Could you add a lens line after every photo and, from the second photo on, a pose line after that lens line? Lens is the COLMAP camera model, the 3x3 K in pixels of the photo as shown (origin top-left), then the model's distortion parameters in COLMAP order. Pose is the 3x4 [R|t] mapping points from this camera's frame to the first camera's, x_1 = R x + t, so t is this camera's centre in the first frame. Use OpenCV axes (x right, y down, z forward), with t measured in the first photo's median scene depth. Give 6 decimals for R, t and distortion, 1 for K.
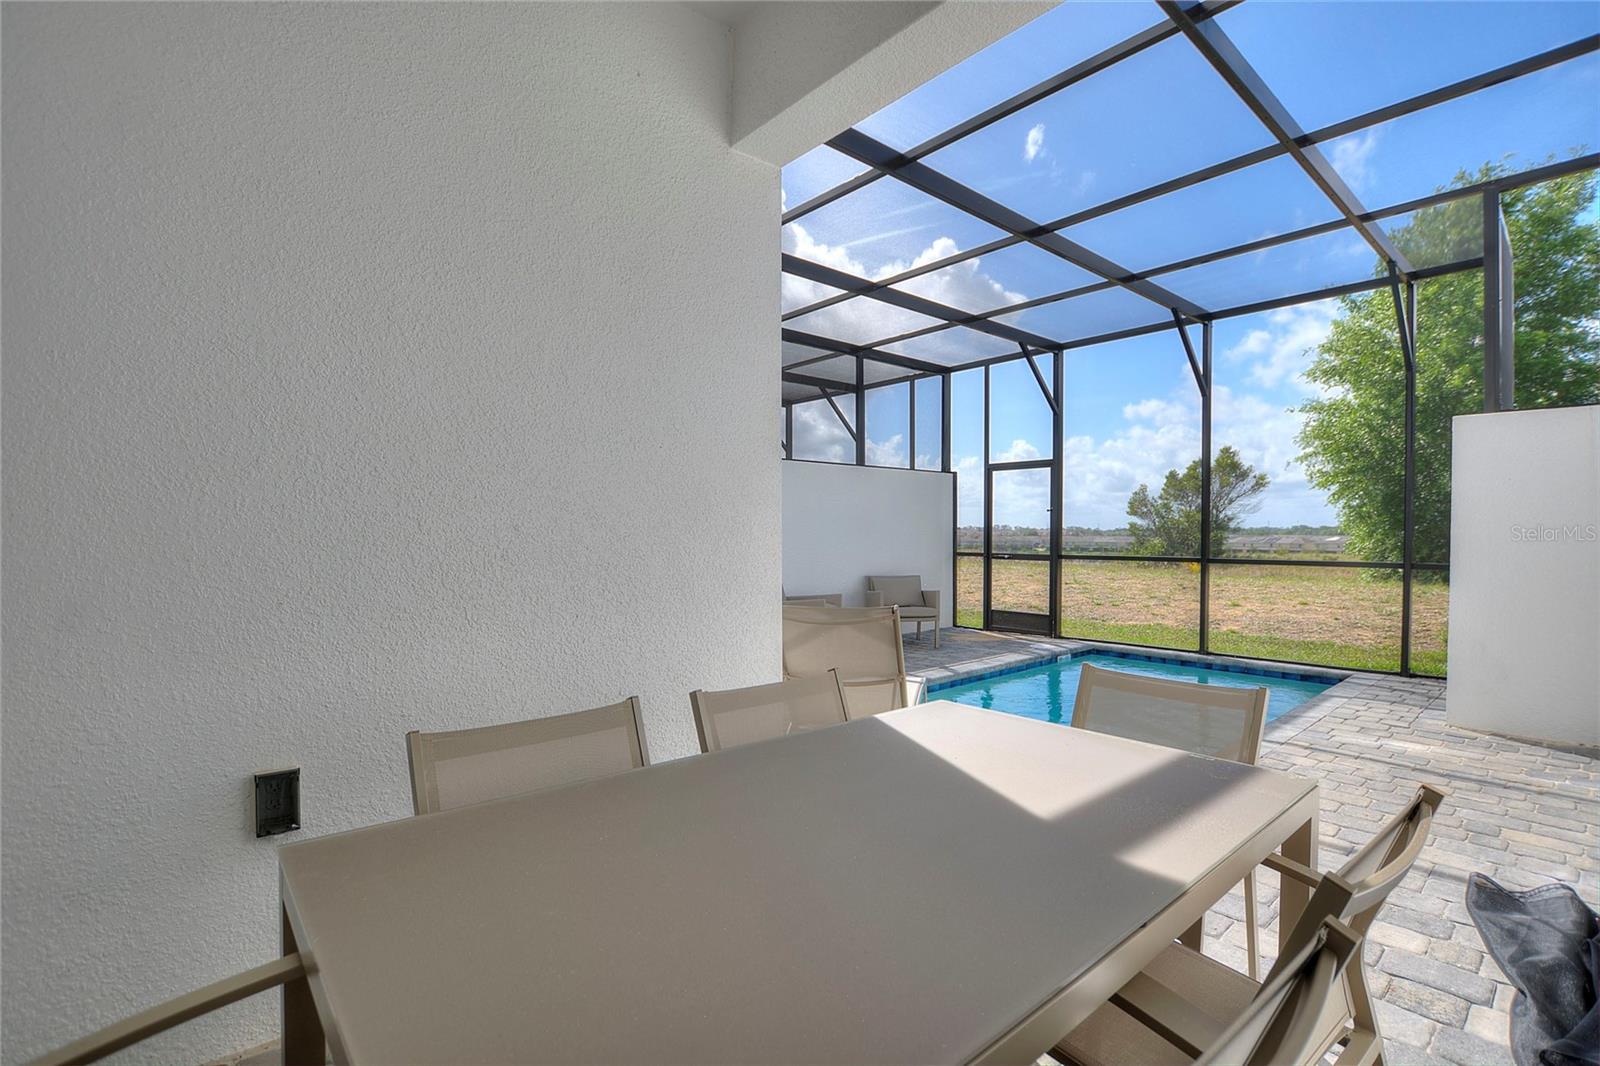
lens RADIAL K [[757.4, 0, 805.6], [0, 757.4, 533.8], [0, 0, 1]] dist [0.002055, 0.000880]
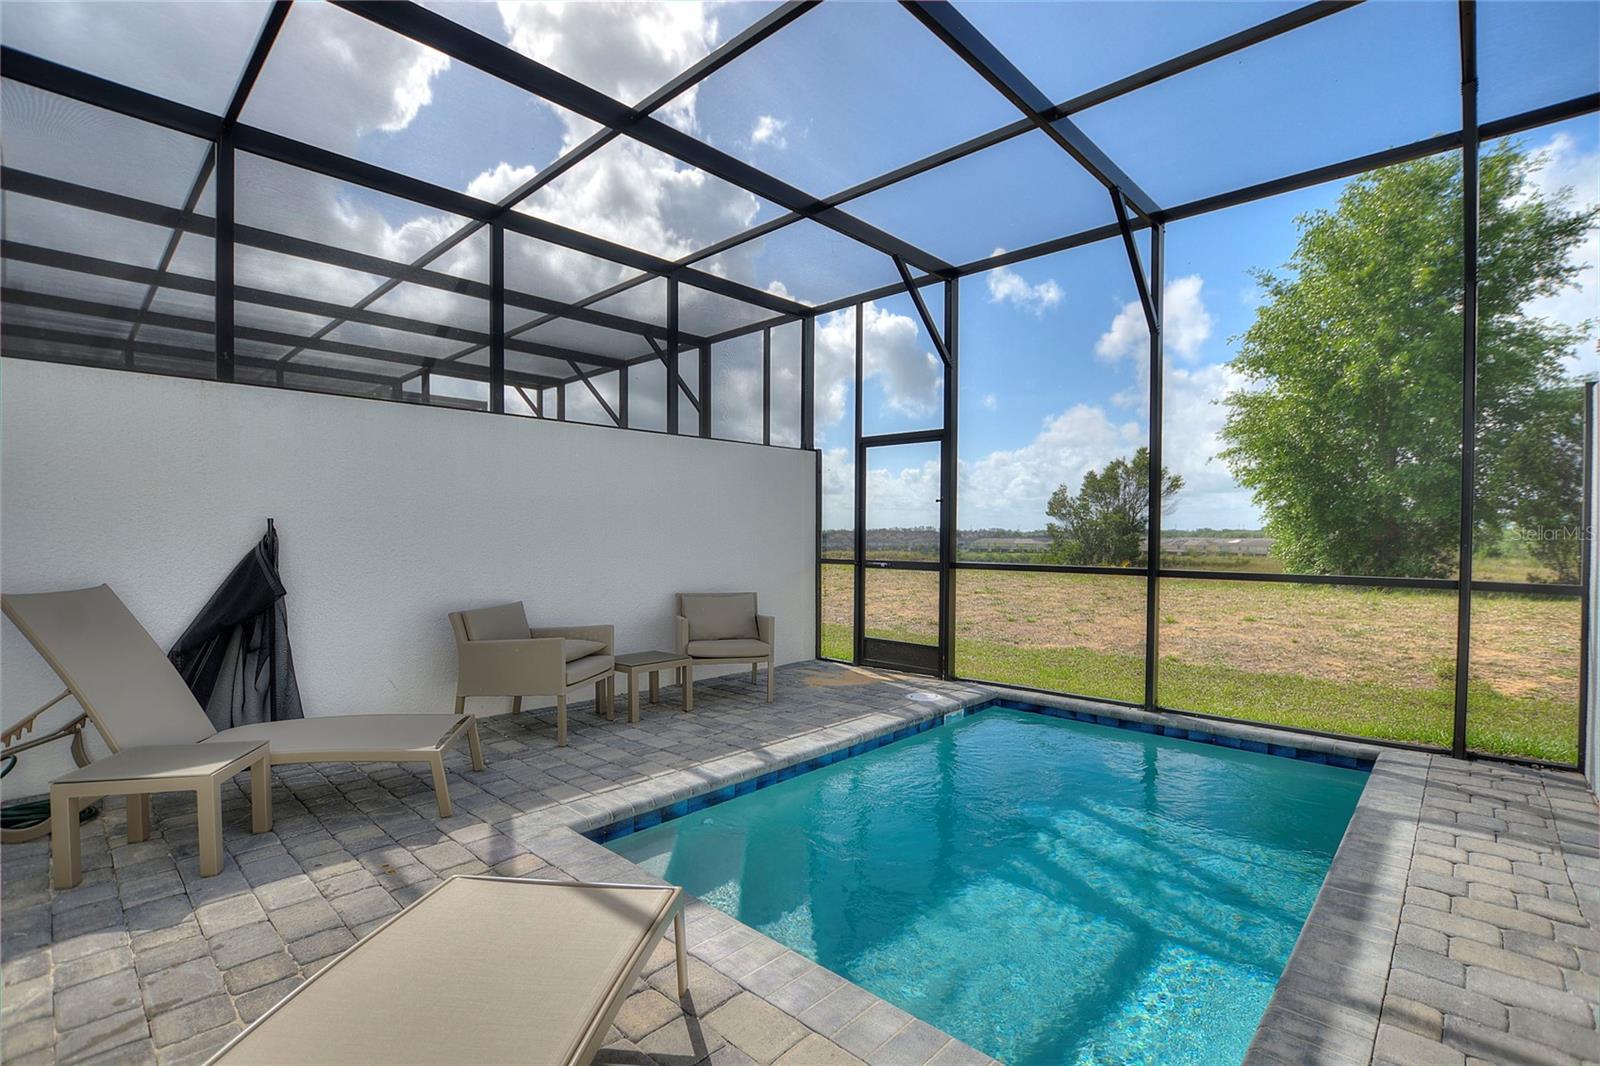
lens RADIAL K [[757.4, 0, 803.2], [0, 757.4, 529.5], [0, 0, 1]] dist [0.002055, 0.000880]
pose [[0.995840, 0.005034, 0.090976, 0.118757], [-0.004454, 0.999968, -0.006584, 0.001140], [-0.091006, 0.006151, 0.995831, 0.275383]]
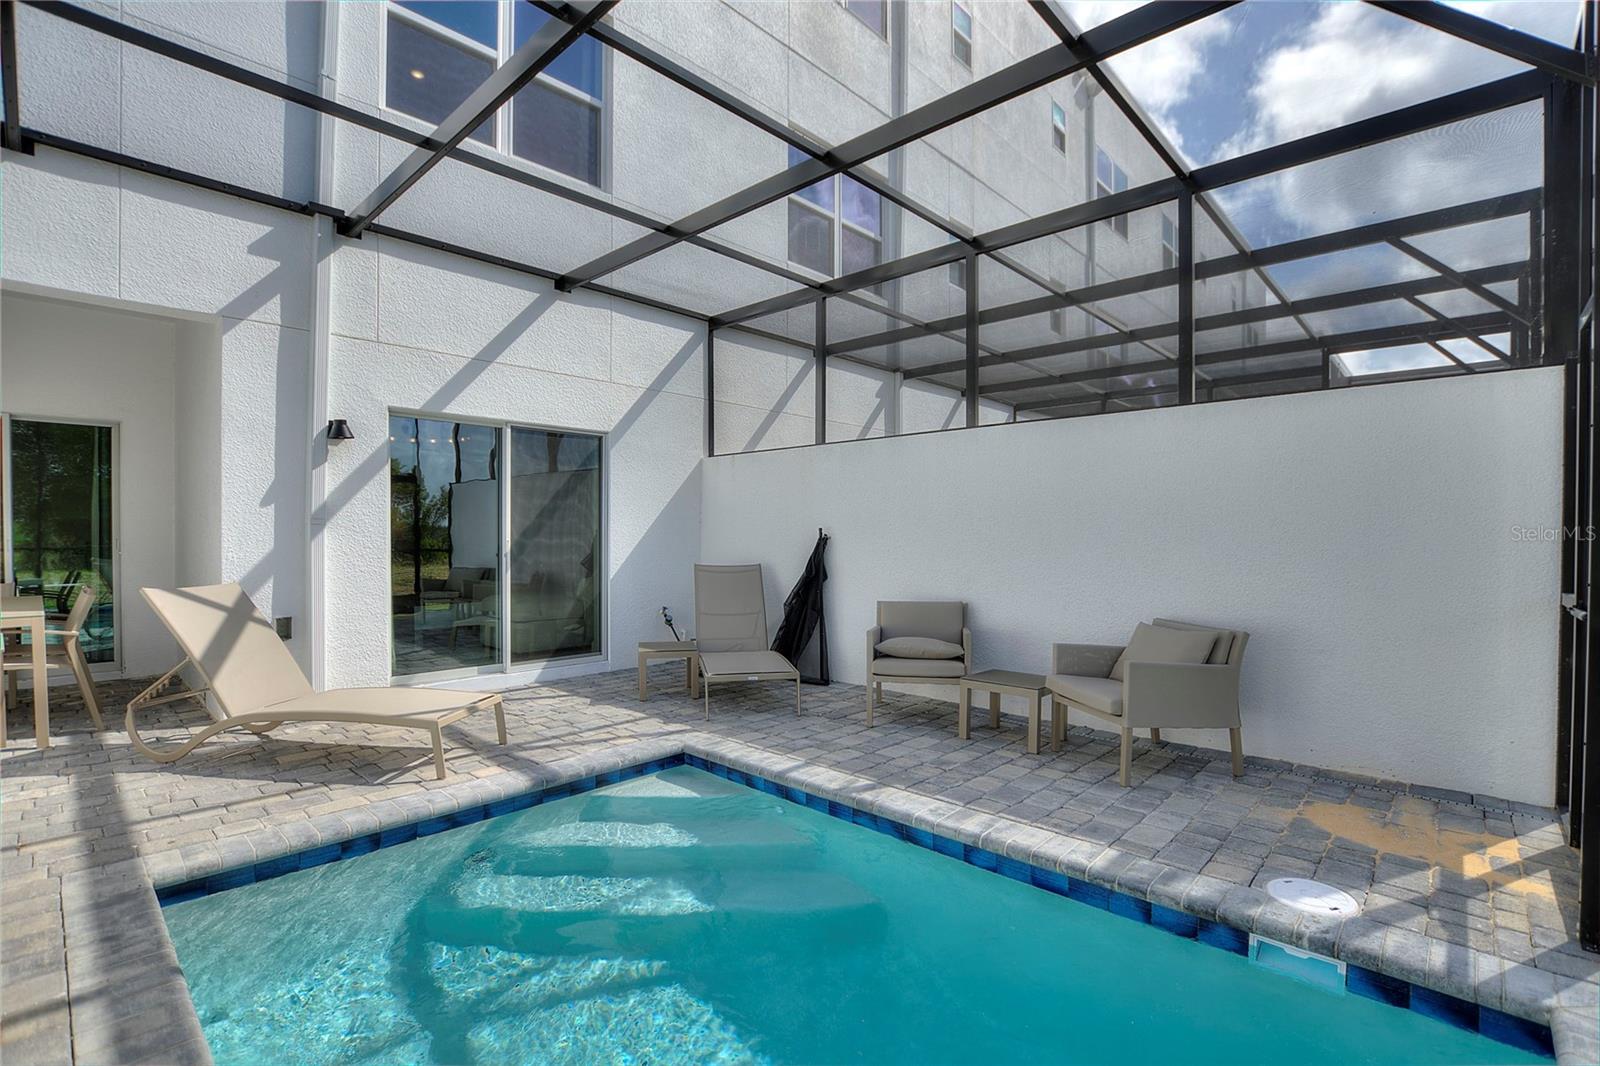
lens RADIAL K [[757.4, 0, 807.5], [0, 757.4, 536.9], [0, 0, 1]] dist [0.002055, 0.000880]
pose [[0.082606, 0.004161, -0.996574, 0.517743], [-0.004200, 0.999984, 0.003827, -0.001553], [0.996573, 0.003870, 0.082623, 0.650192]]
